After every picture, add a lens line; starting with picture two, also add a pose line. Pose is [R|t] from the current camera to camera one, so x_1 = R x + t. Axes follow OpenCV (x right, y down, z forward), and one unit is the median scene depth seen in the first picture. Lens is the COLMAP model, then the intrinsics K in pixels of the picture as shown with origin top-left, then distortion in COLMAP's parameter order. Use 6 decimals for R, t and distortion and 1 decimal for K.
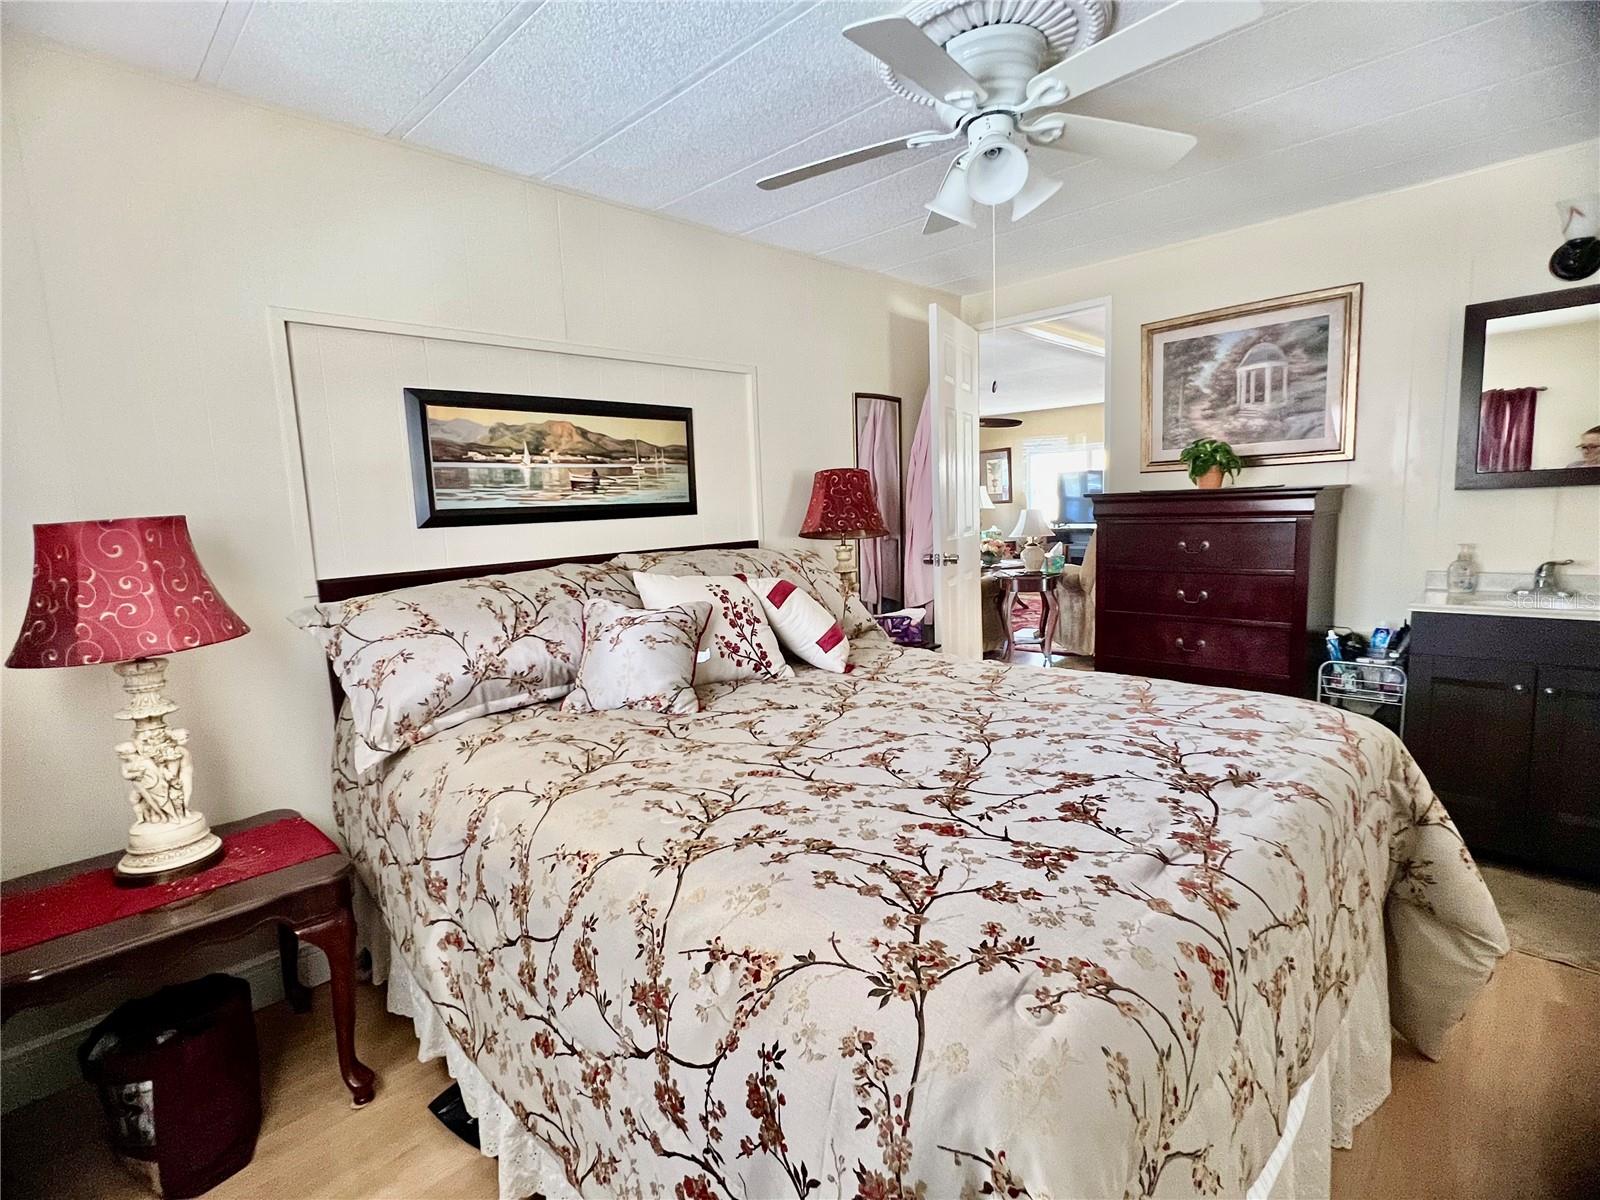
lens RADIAL K [[770.0, 0, 802.6], [0, 770.0, 602.2], [0, 0, 1]] dist [-0.002186, 0.000391]
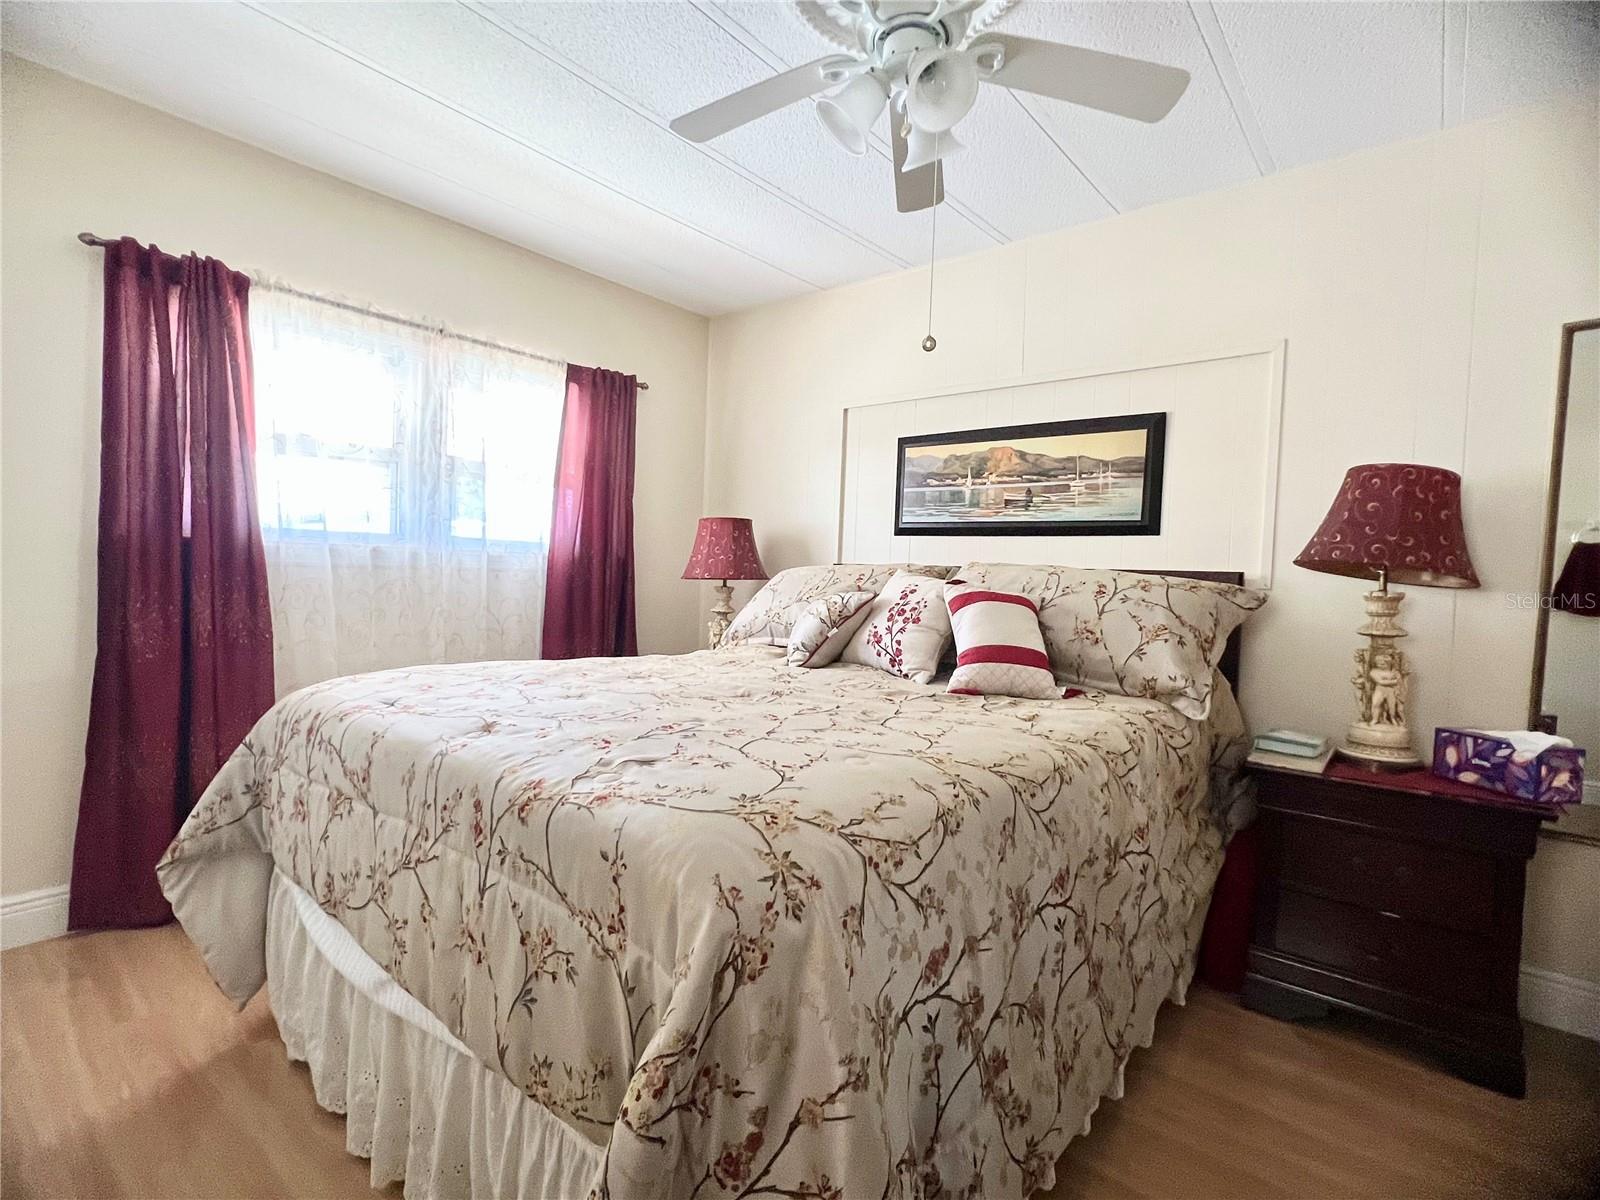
lens RADIAL K [[770.0, 0, 793.0], [0, 770.0, 608.5], [0, 0, 1]] dist [-0.002186, 0.000391]
pose [[0.076495, 0.089824, -0.993016, 0.807591], [-0.169367, 0.982631, 0.075837, -0.036489], [0.982580, 0.162383, 0.090379, 0.639510]]
